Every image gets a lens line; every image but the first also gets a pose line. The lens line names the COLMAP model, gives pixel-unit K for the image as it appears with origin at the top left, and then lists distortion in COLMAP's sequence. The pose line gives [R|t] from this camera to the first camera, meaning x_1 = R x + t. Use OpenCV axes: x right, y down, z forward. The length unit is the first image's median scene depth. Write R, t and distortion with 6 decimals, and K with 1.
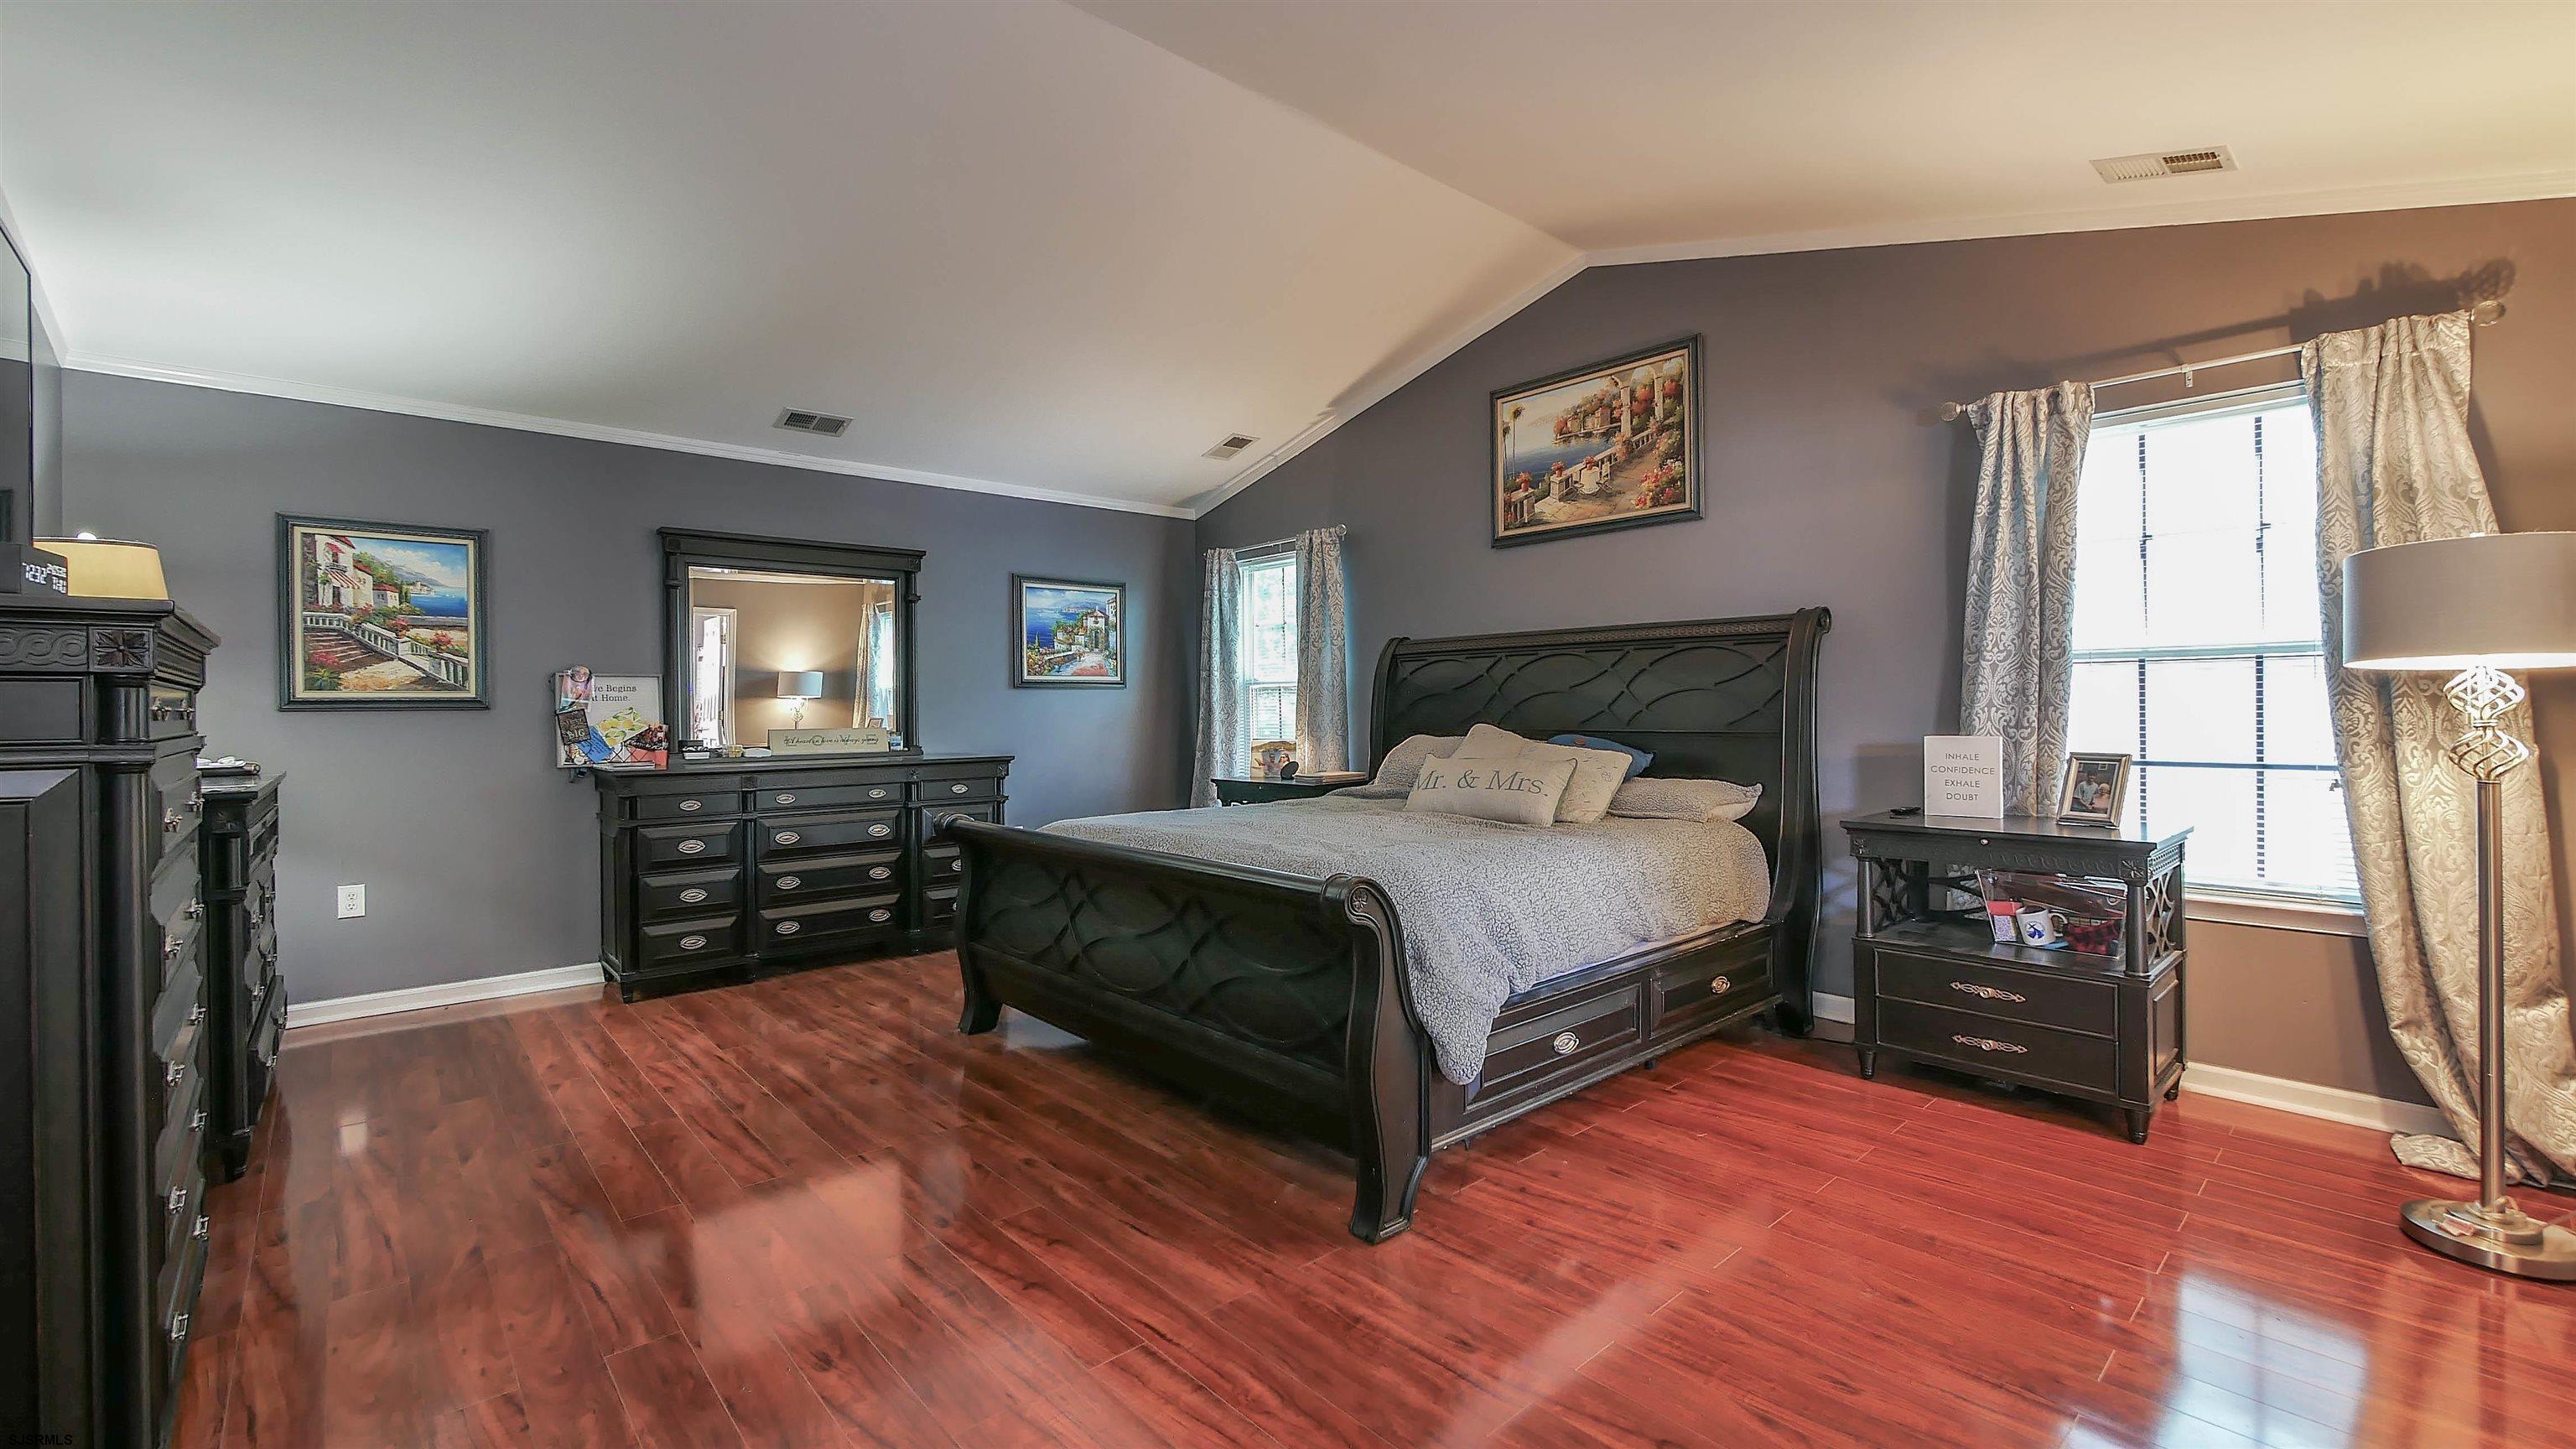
lens RADIAL K [[1065.3, 0, 1283.0], [0, 1065.3, 707.1], [0, 0, 1]] dist [-0.006184, 0.000288]
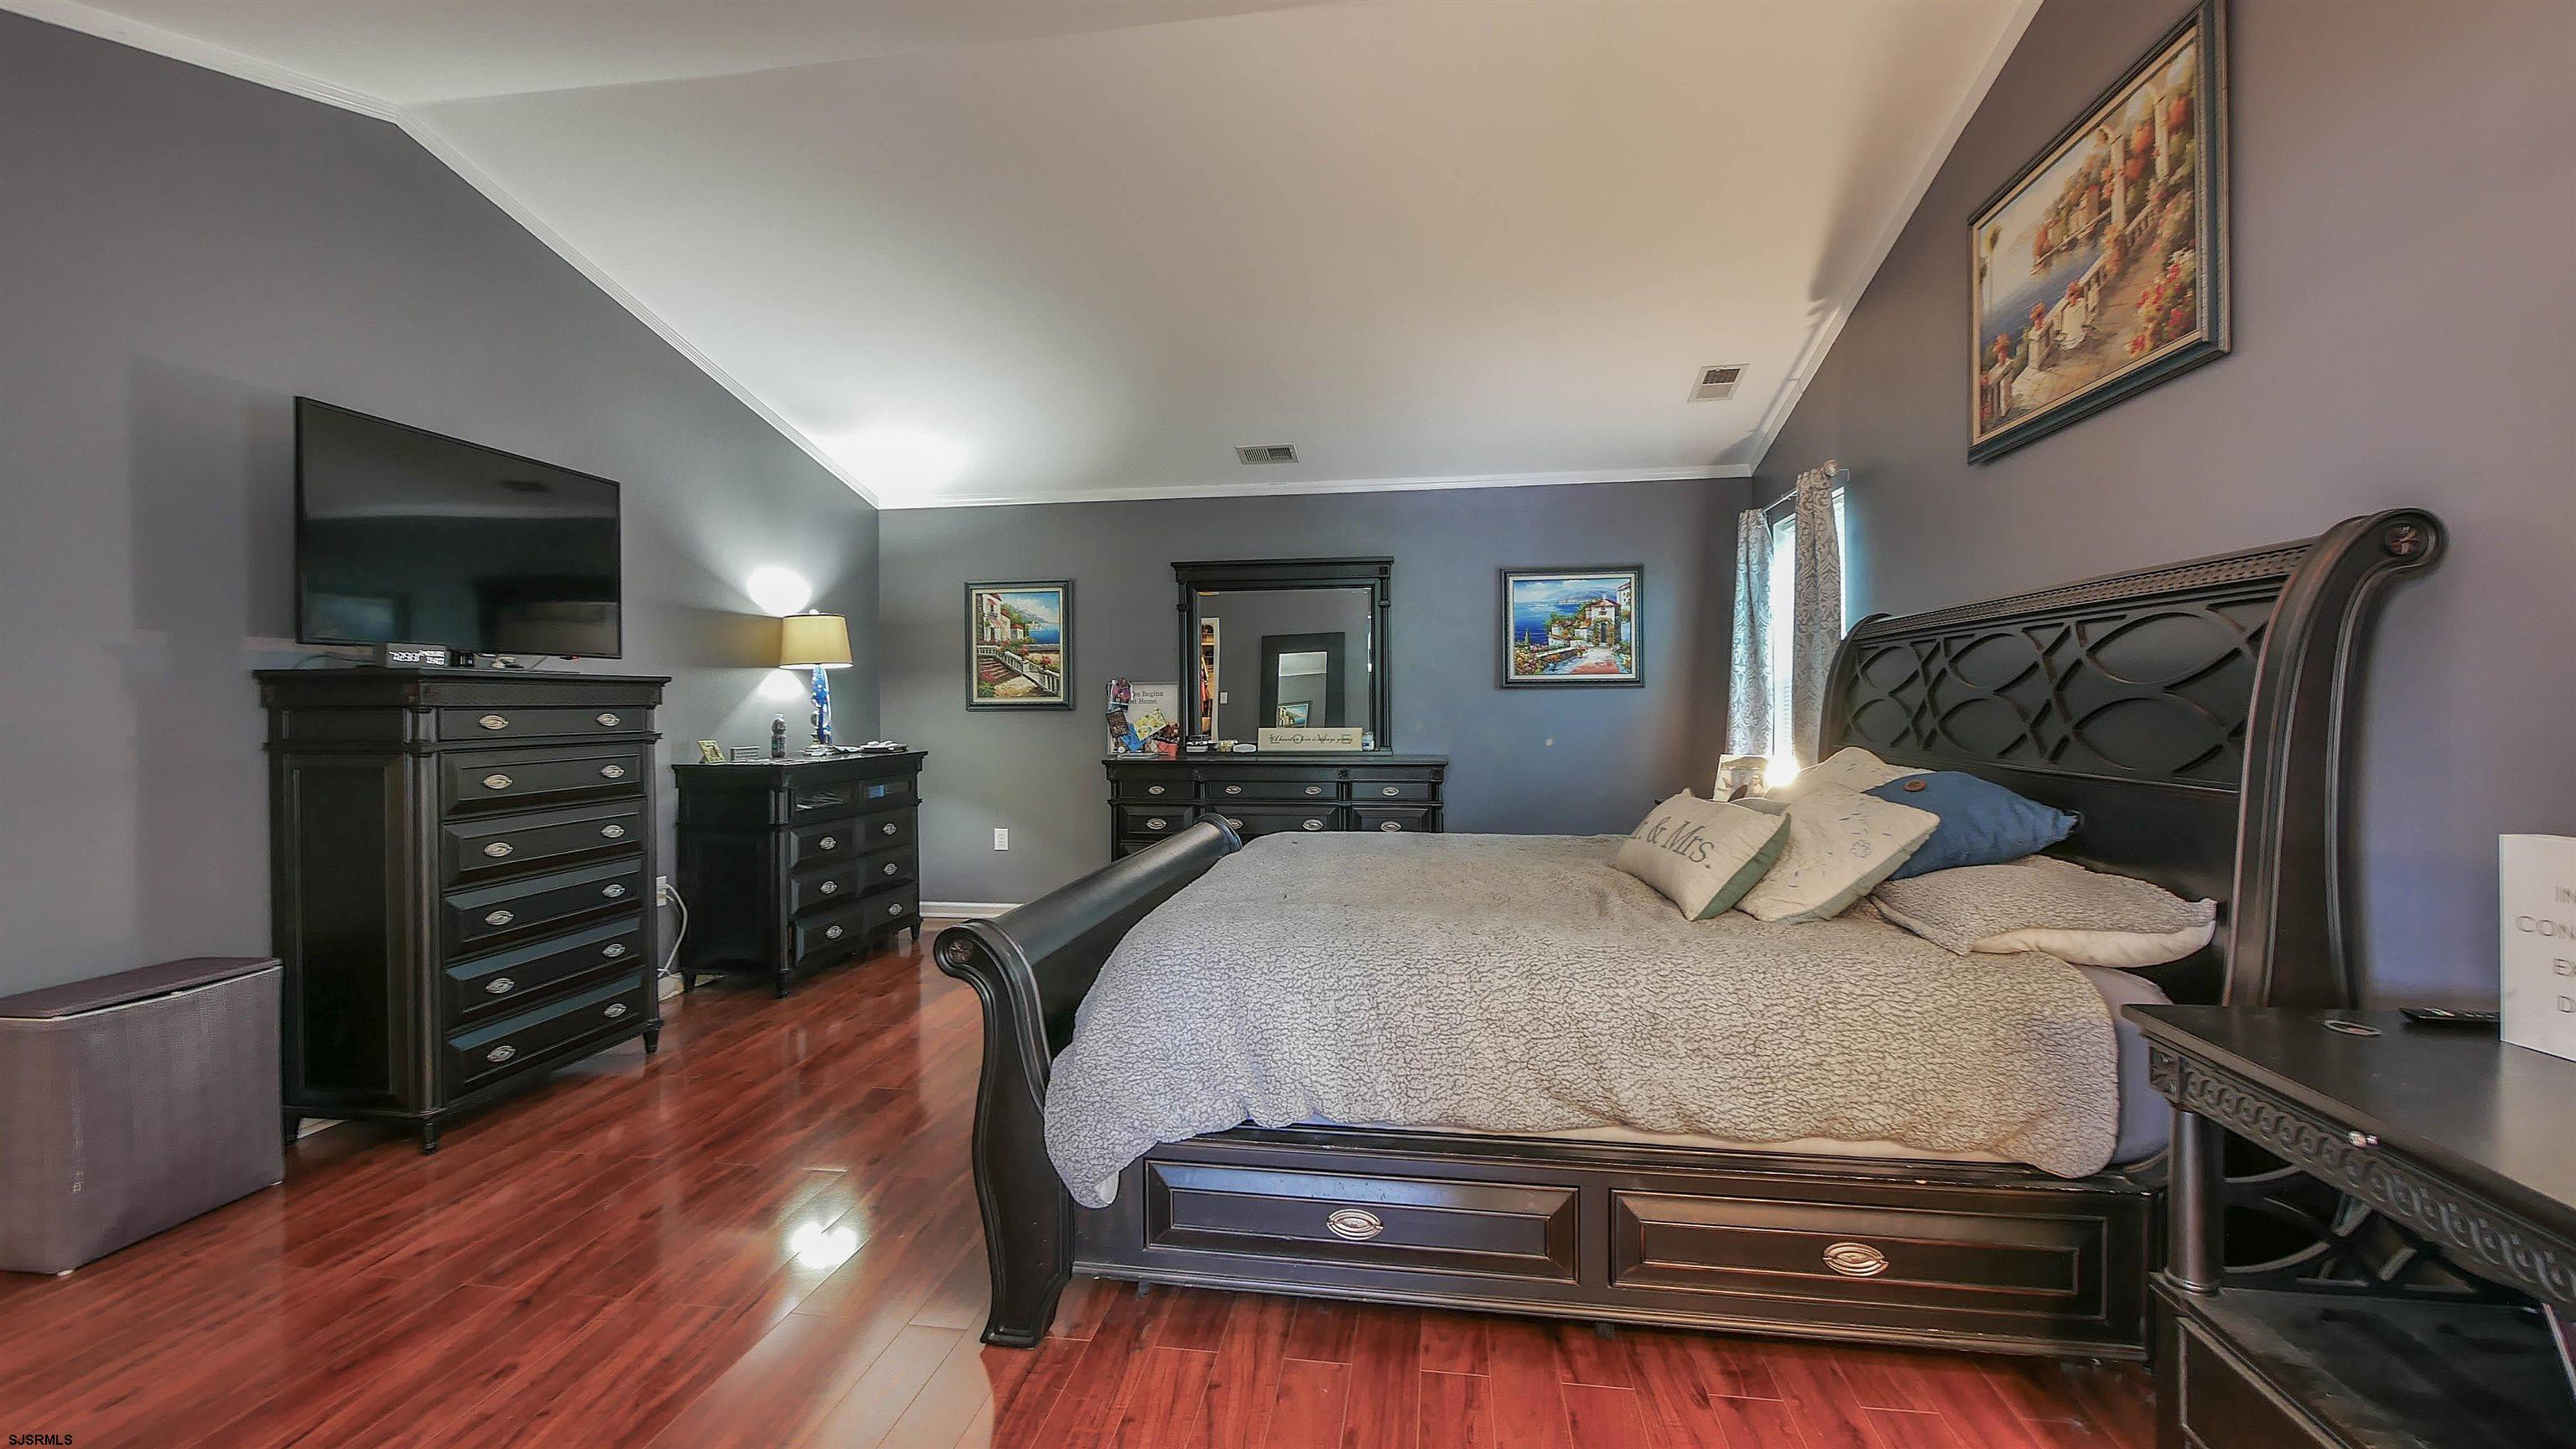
lens RADIAL K [[1065.3, 0, 1282.8], [0, 1065.3, 707.7], [0, 0, 1]] dist [-0.006184, 0.000288]
pose [[0.637255, 0.008767, -0.770603, 0.460260], [0.000897, 0.999926, 0.012117, -0.016441], [0.770653, -0.008413, 0.637200, 0.317162]]
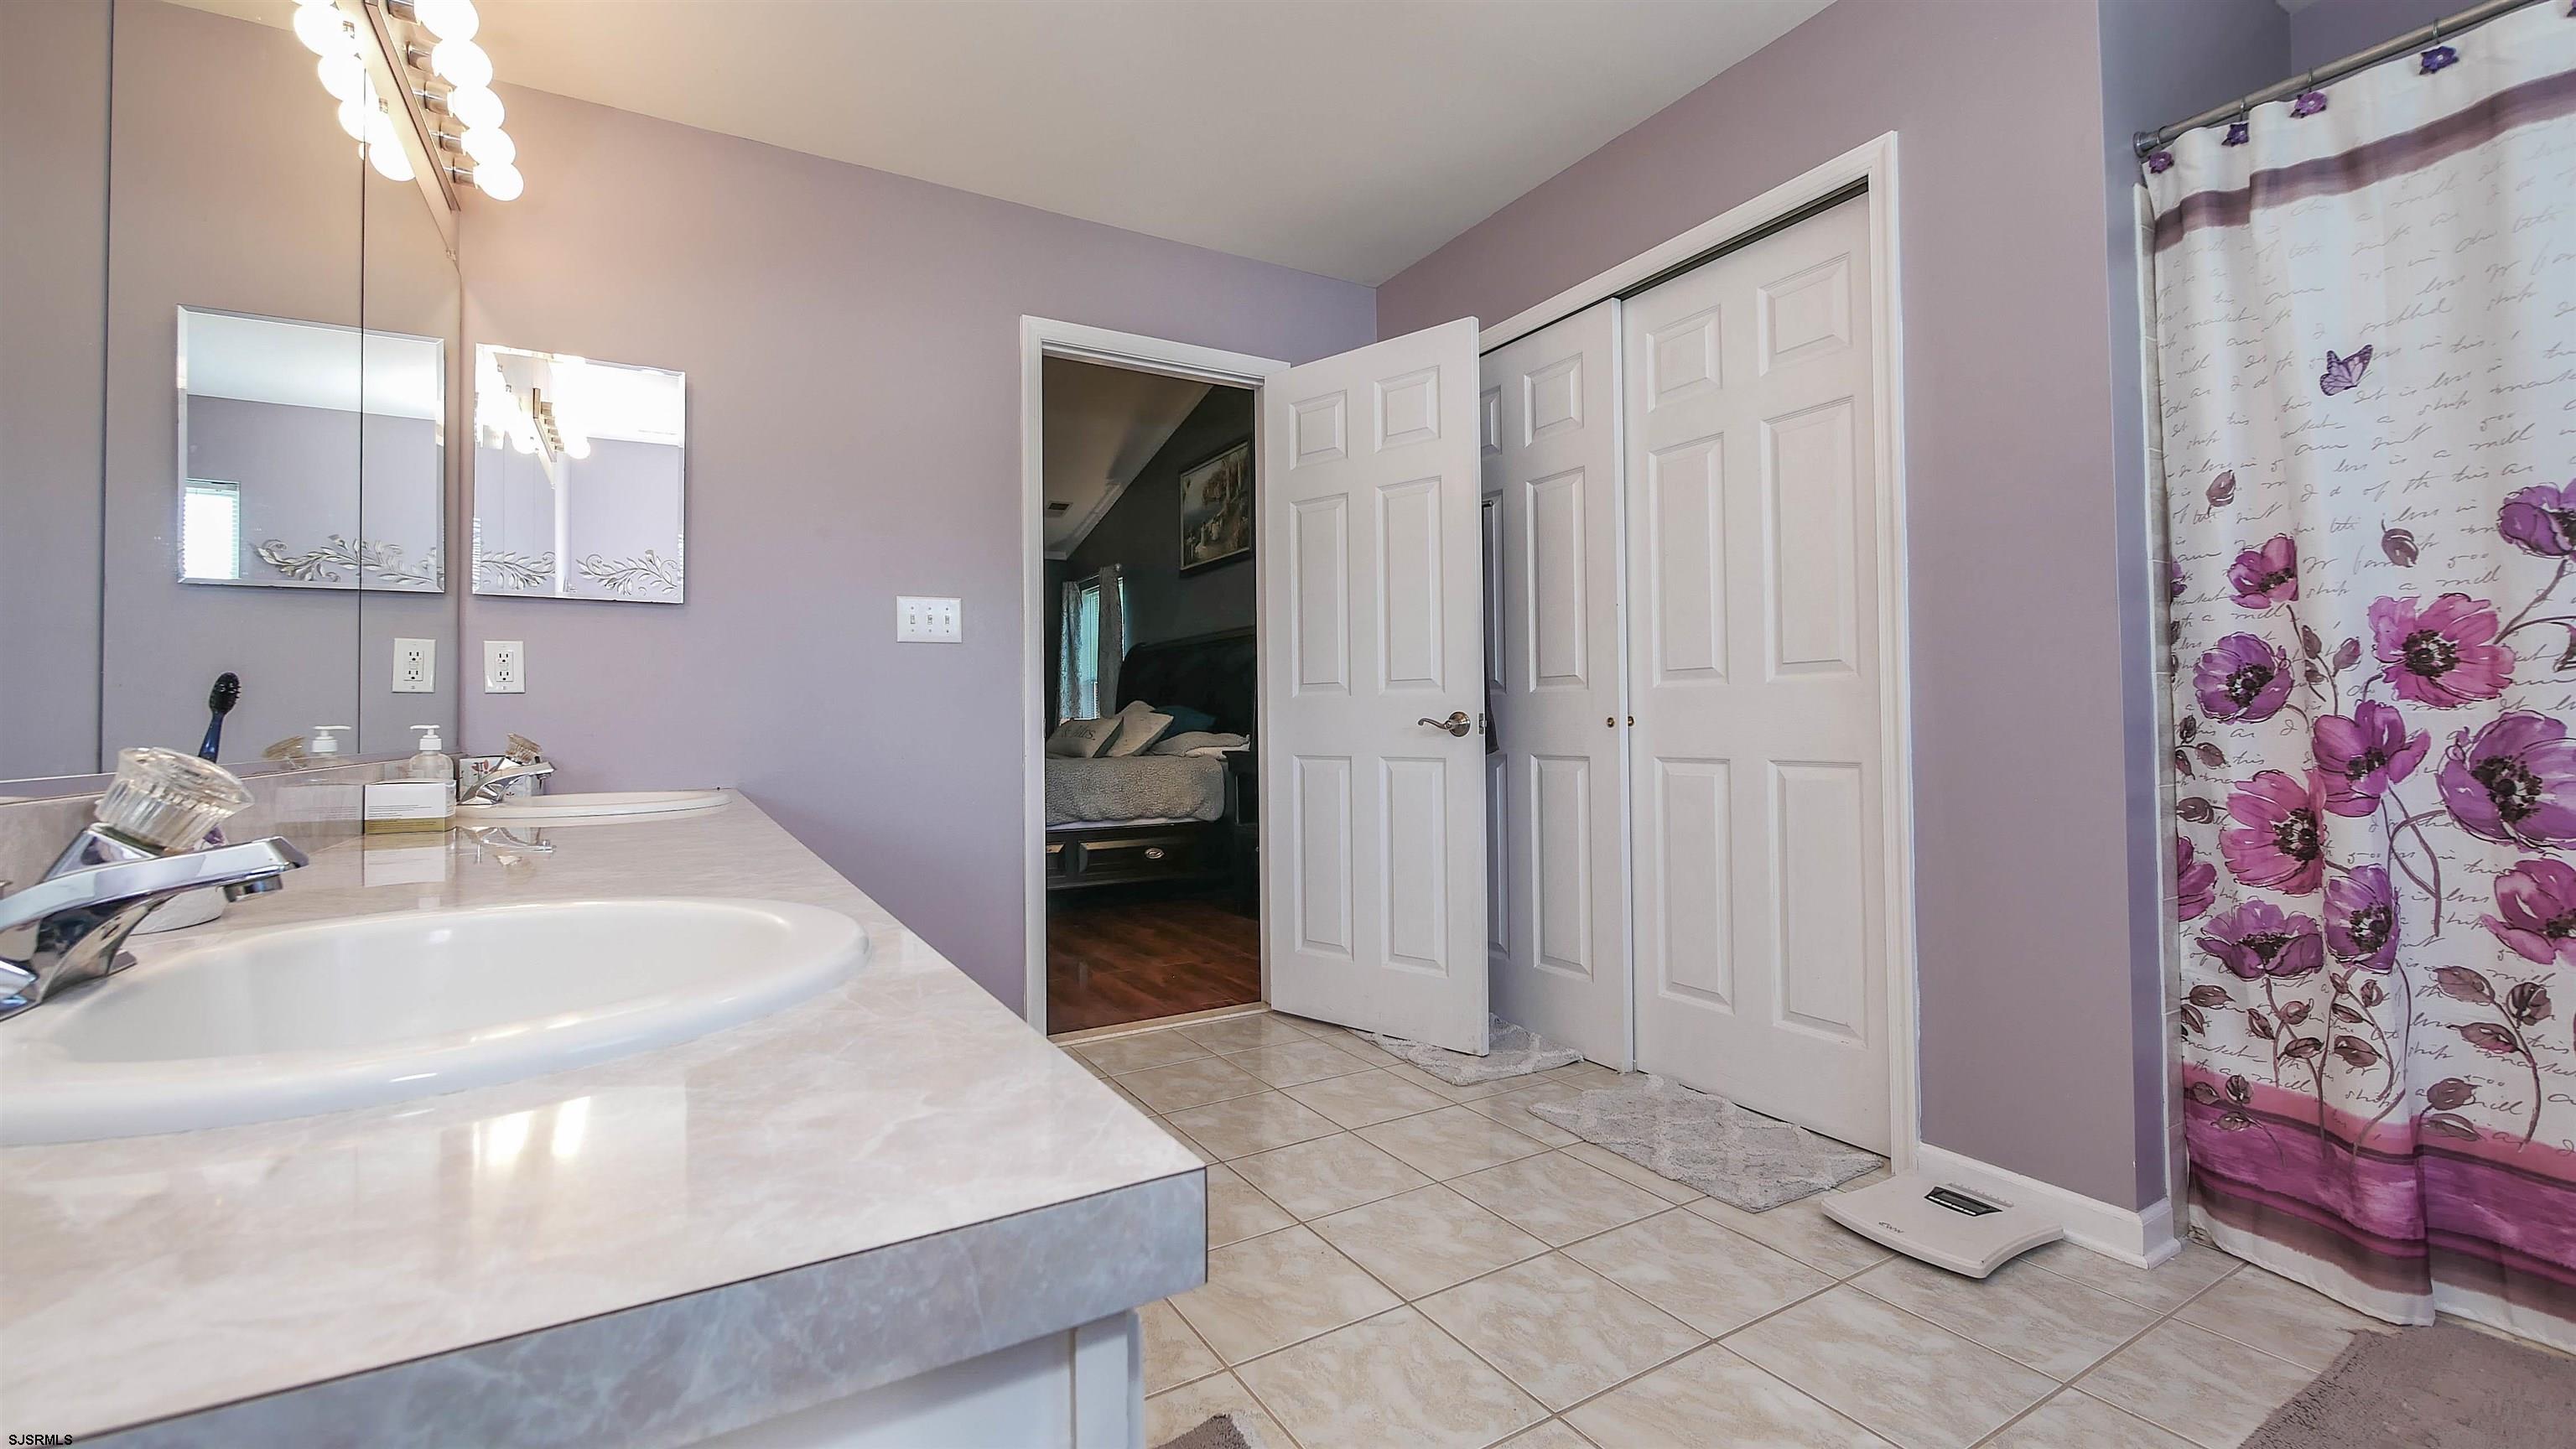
lens RADIAL K [[1065.3, 0, 1280.3], [0, 1065.3, 717.1], [0, 0, 1]] dist [-0.006184, 0.000288]
pose [[0.979743, -0.004232, -0.200214, 0.666213], [0.003220, 0.999980, -0.005380, 0.046819], [0.200233, 0.004626, 0.979737, -0.391374]]
